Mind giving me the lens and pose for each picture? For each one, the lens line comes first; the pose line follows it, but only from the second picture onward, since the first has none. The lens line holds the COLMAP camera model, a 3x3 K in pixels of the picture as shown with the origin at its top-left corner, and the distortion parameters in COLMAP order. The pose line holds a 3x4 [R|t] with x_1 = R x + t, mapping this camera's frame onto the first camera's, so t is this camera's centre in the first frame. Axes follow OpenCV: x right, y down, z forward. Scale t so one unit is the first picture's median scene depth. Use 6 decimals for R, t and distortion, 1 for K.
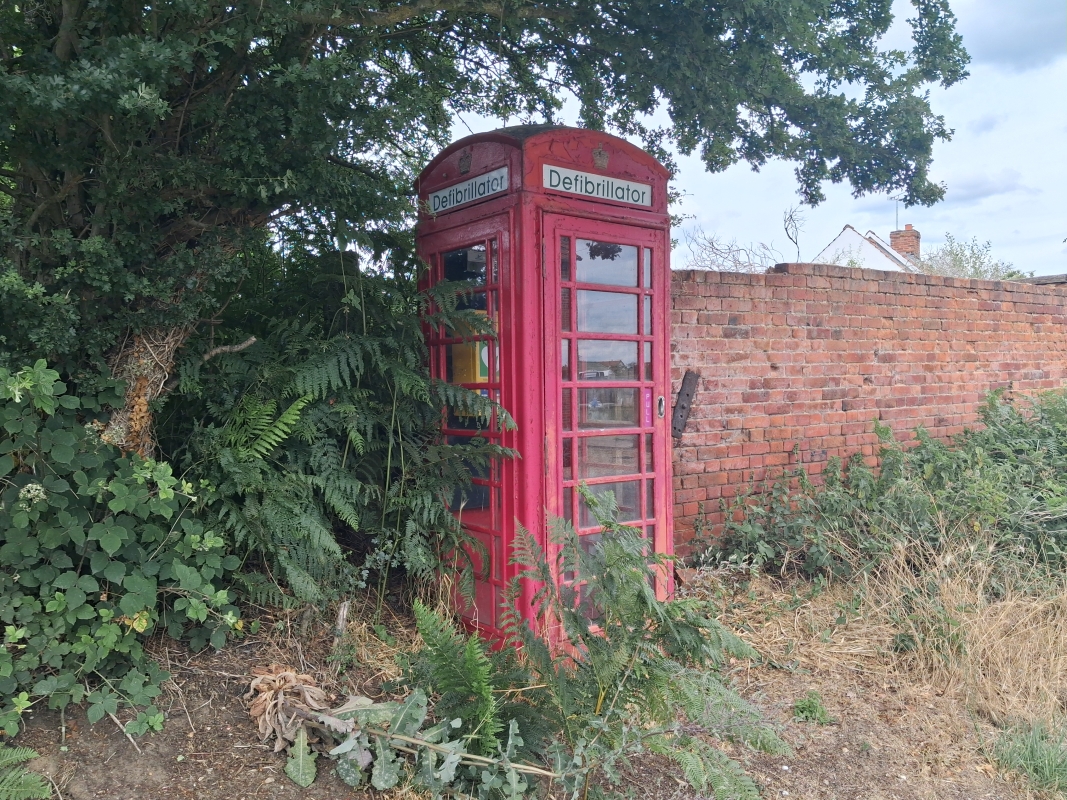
lens RADIAL K [[837.2, 0, 533.5], [0, 837.2, 400.0], [0, 0, 1]] dist [0.032646, -0.208308]
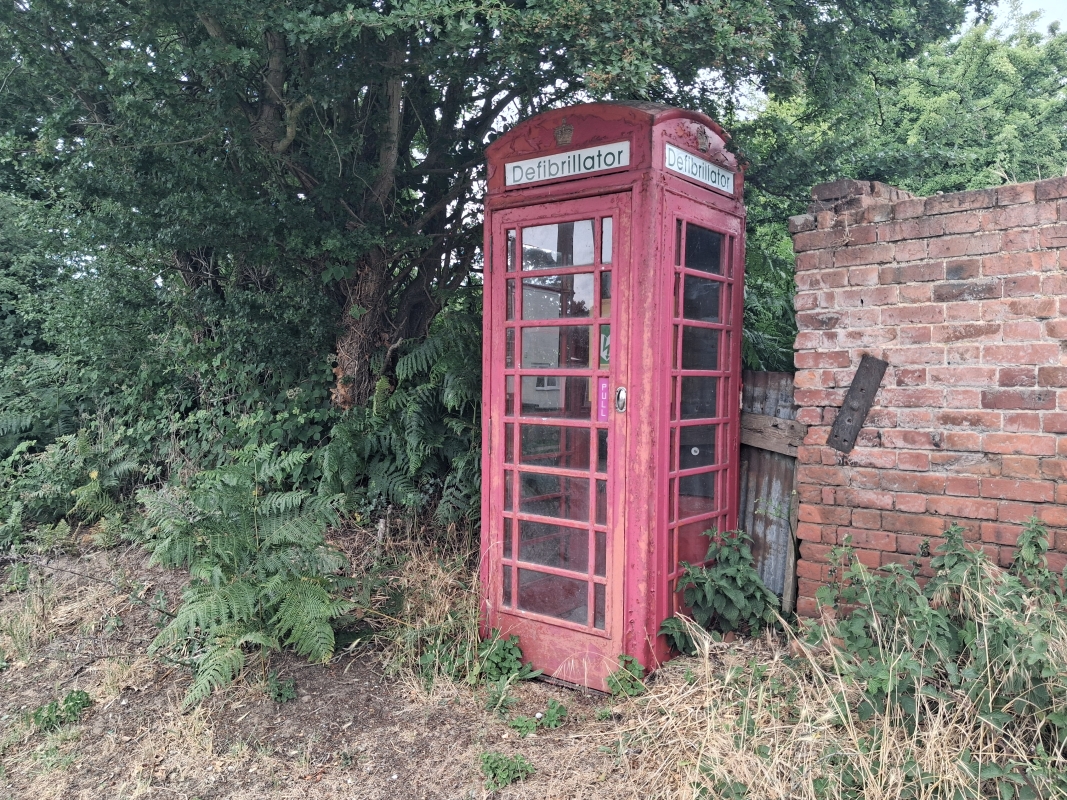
lens RADIAL K [[842.6, 0, 533.5], [0, 842.6, 400.0], [0, 0, 1]] dist [0.003680, 0.000428]
pose [[0.236472, 0.047031, -0.970499, 1.059634], [-0.024664, 0.998797, 0.042393, -0.028385], [0.971325, 0.013912, 0.237347, 0.776515]]
